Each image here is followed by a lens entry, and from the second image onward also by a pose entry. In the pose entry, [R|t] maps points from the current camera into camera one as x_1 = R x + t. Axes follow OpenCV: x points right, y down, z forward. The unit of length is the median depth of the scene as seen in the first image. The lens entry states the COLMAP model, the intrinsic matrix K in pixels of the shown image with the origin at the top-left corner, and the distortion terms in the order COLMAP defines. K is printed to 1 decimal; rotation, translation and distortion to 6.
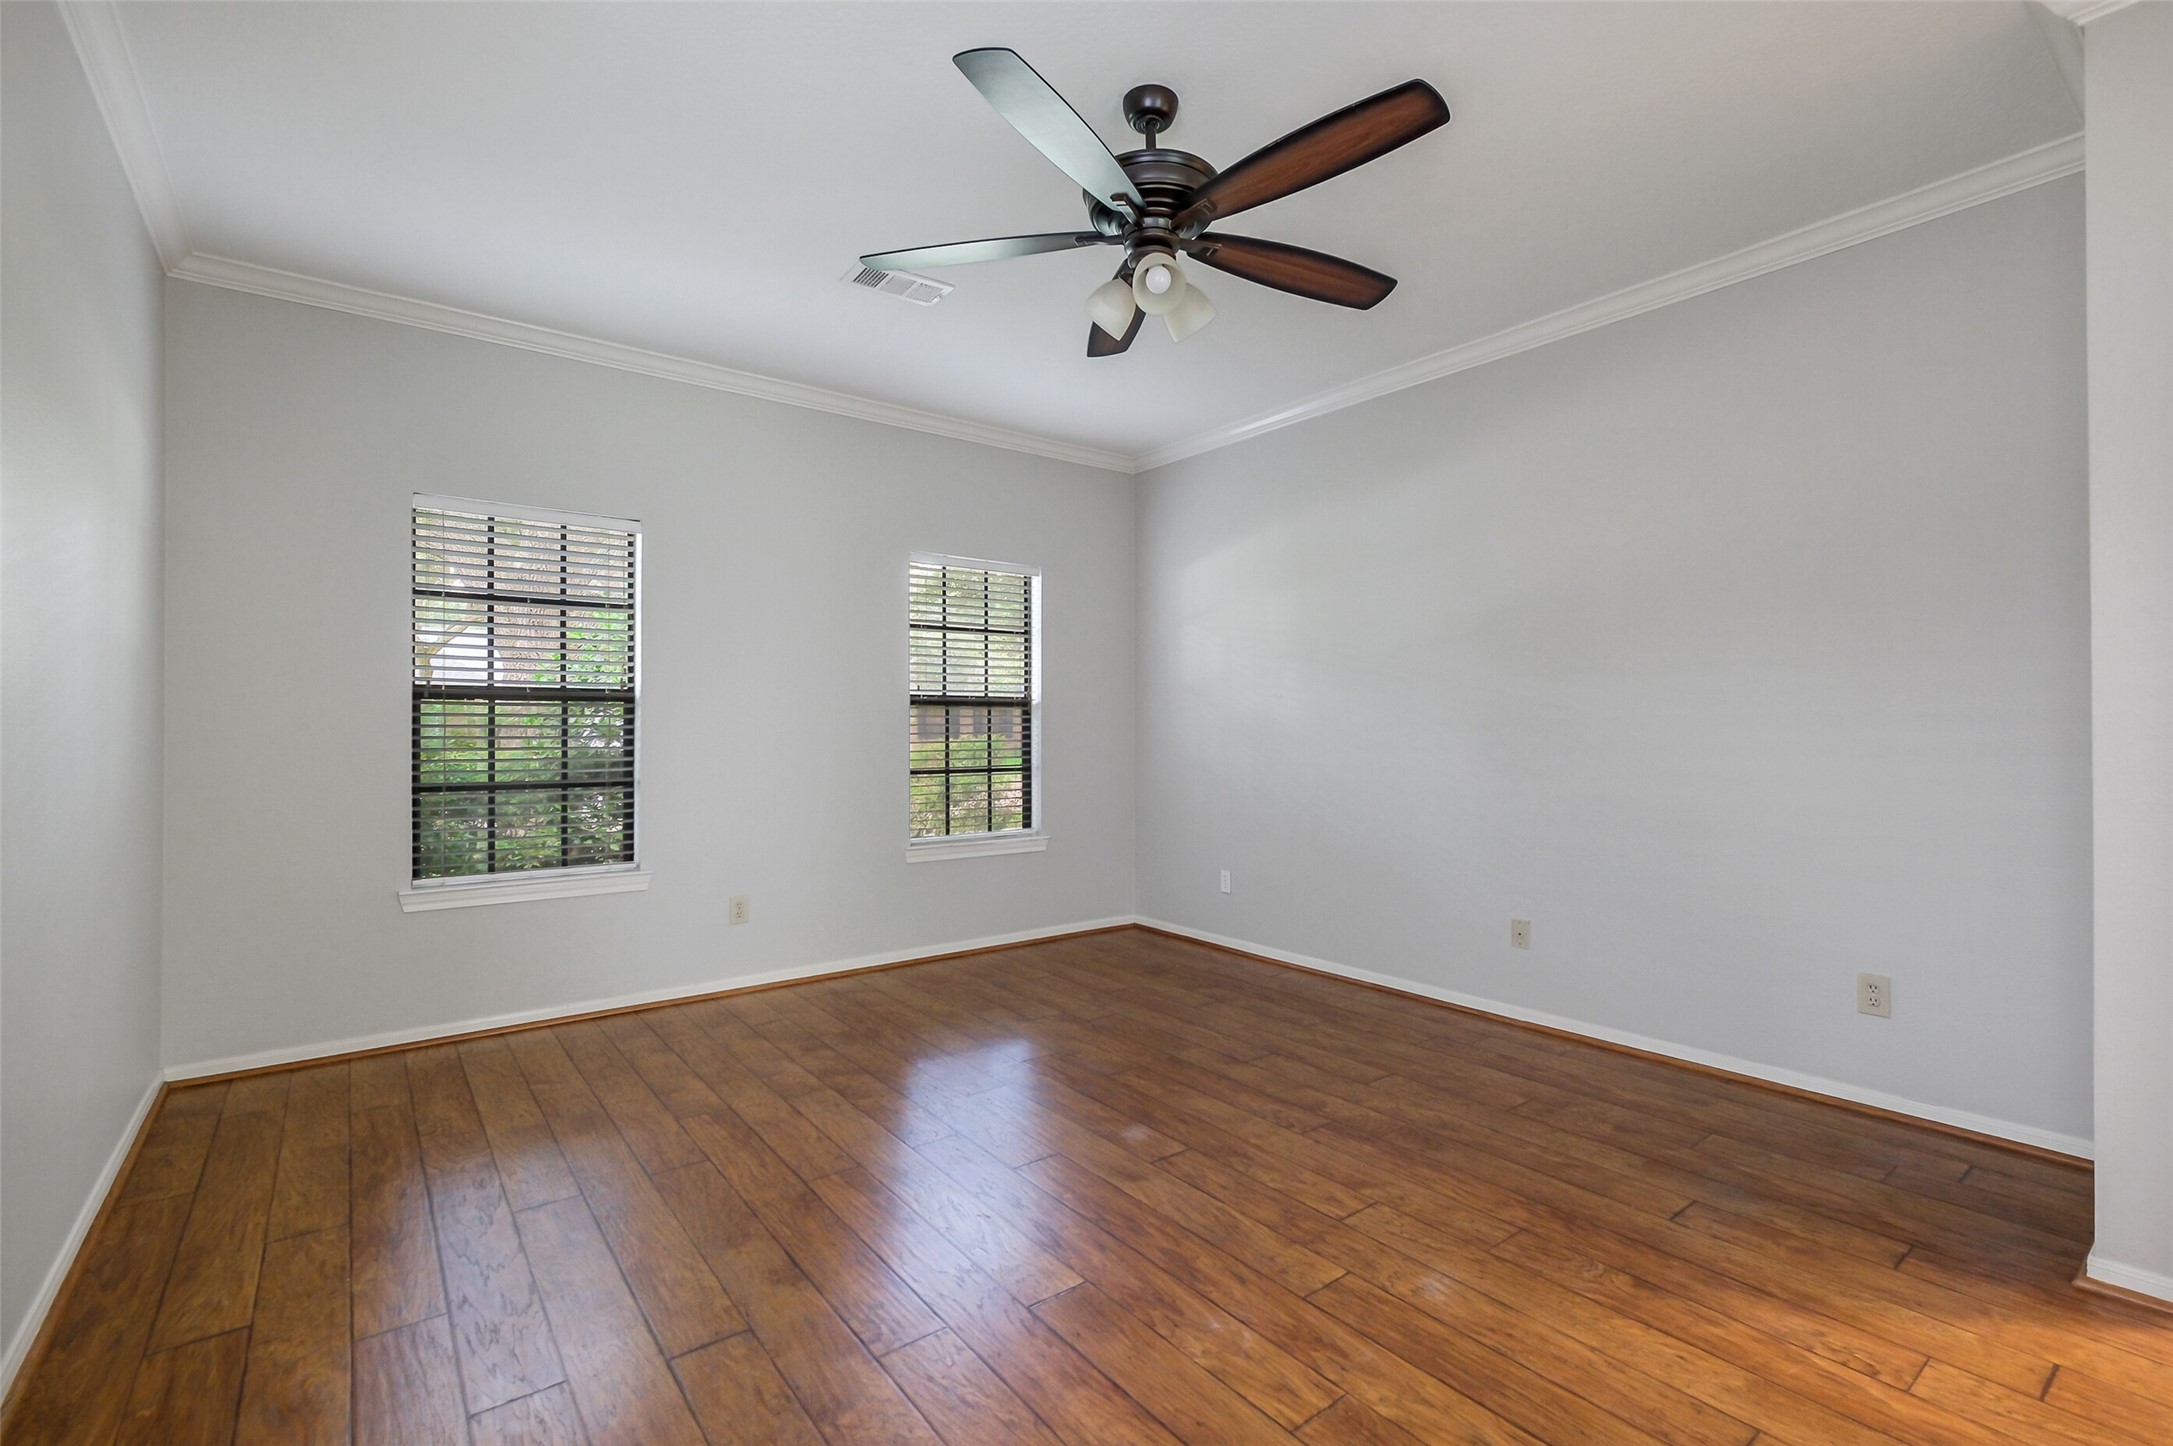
lens RADIAL K [[964.4, 0, 1097.5], [0, 964.4, 725.3], [0, 0, 1]] dist [-0.000432, -0.000582]
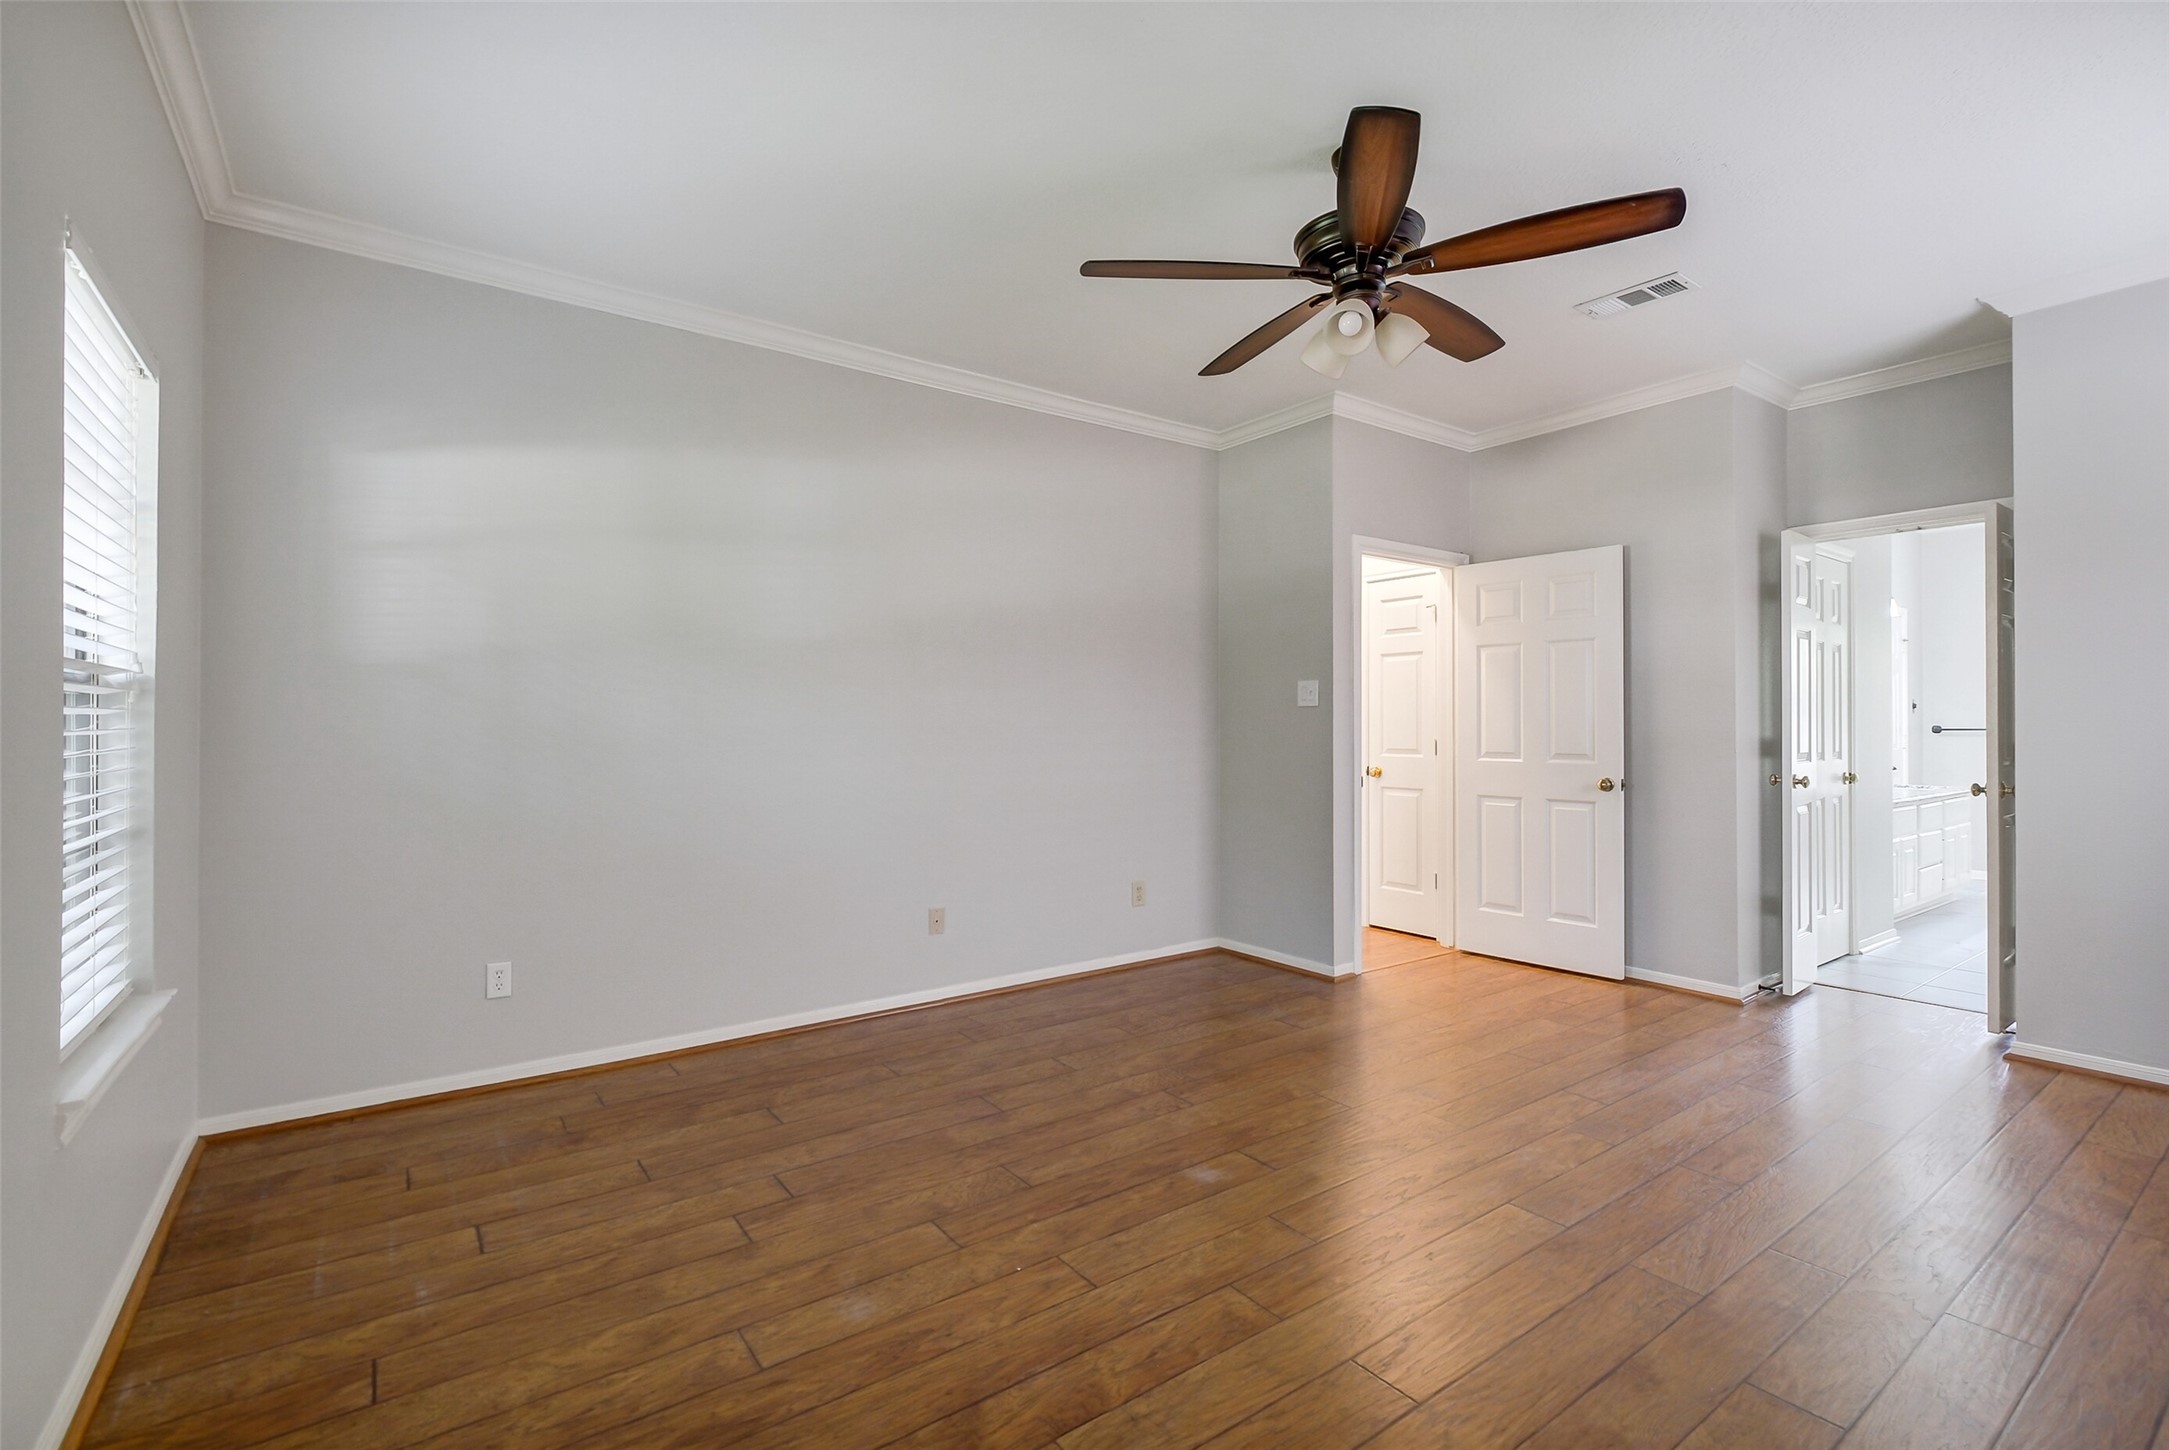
lens RADIAL K [[964.9, 0, 1096.9], [0, 964.9, 724.2], [0, 0, 1]] dist [0.004235, 0.000555]
pose [[0.029945, 0.002020, 0.999550, -0.755298], [0.000951, 0.999997, -0.002050, -0.005075], [-0.999551, 0.001012, 0.029943, 0.915153]]
